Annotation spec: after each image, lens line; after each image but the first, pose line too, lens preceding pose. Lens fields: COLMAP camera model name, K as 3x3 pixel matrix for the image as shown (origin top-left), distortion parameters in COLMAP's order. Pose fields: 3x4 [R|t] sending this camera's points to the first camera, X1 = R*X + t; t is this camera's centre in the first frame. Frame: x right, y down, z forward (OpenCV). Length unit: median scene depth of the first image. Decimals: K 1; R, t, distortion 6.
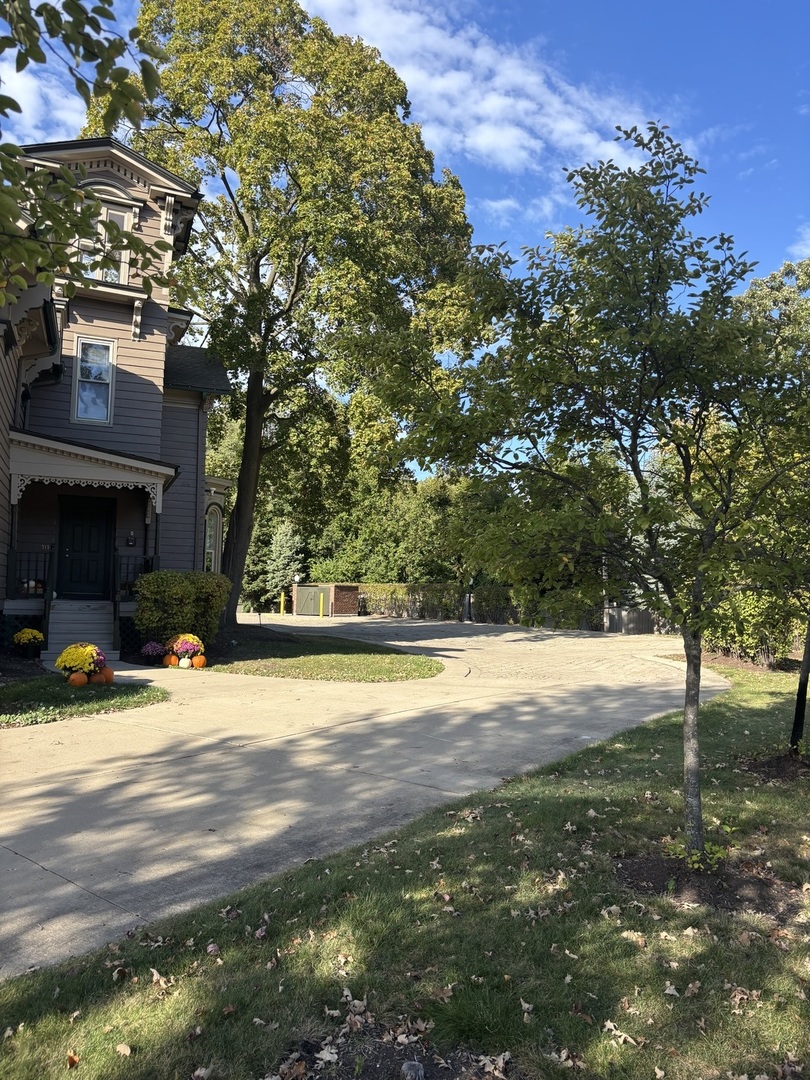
lens RADIAL K [[812.1, 0, 397.1], [0, 812.1, 542.8], [0, 0, 1]] dist [0.014304, -0.001040]
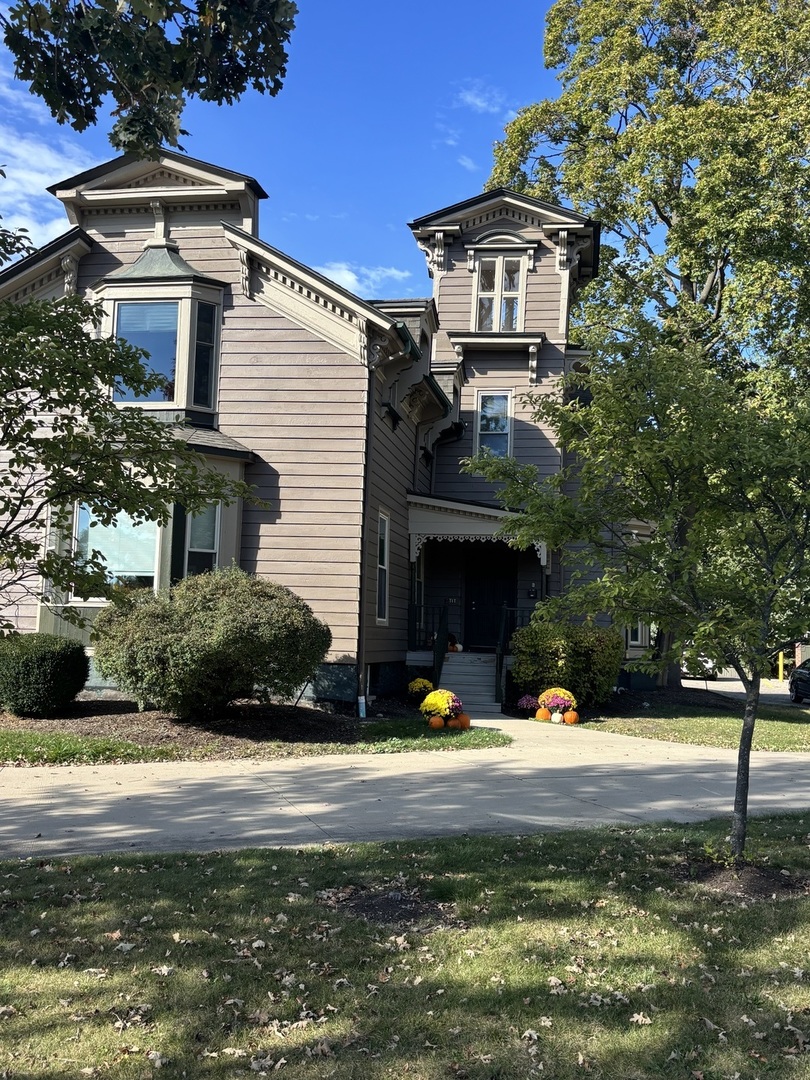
lens RADIAL K [[1226.3, 0, 405.0], [0, 1226.3, 540.0], [0, 0, 1]] dist [0.119235, -0.486256]
pose [[0.830454, -0.037504, -0.555823, 0.367618], [0.020808, 0.999123, -0.036326, -0.015665], [0.556698, 0.018602, 0.830507, -0.303837]]
